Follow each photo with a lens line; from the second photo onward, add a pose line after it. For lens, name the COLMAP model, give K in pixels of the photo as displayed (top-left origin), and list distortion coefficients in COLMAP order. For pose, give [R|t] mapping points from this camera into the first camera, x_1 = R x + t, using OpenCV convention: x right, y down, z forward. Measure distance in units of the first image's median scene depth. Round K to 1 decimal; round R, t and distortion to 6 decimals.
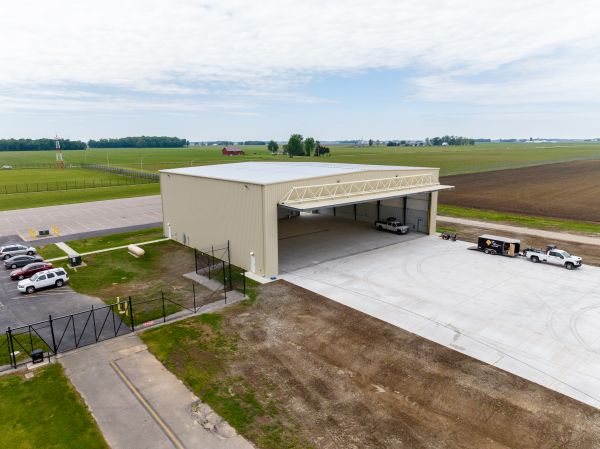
lens RADIAL K [[420.1, 0, 300.0], [0, 420.1, 224.5], [0, 0, 1]] dist [0.017616, -0.035879]
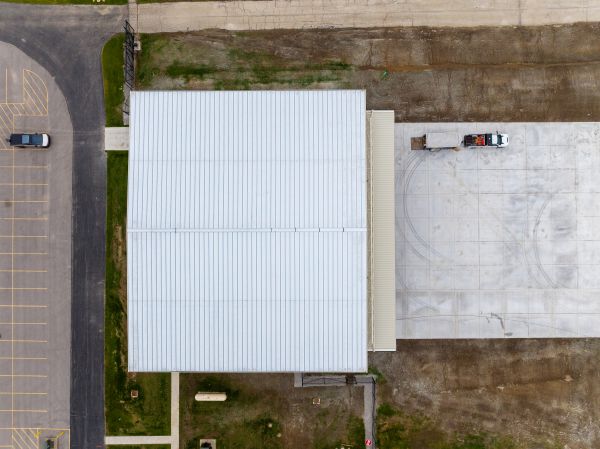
lens RADIAL K [[420.1, 0, 300.0], [0, 420.1, 224.5], [0, 0, 1]] dist [0.017616, -0.035879]
pose [[0.641891, -0.766704, 0.011889, 0.087979], [0.155507, 0.145343, 0.977084, -1.291839], [-0.750862, -0.625333, 0.212522, 1.155397]]
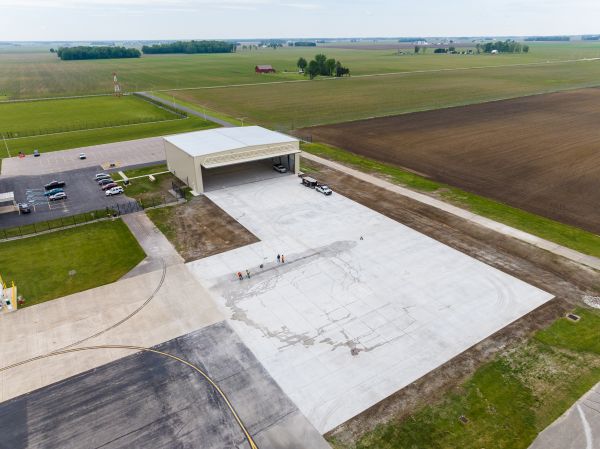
lens RADIAL K [[420.1, 0, 300.0], [0, 420.1, 224.5], [0, 0, 1]] dist [0.017616, -0.035879]
pose [[0.991369, 0.050407, -0.121025, 0.883725], [-0.022080, 0.974142, 0.224857, -0.285382], [0.129230, -0.220244, 0.966847, -1.465168]]
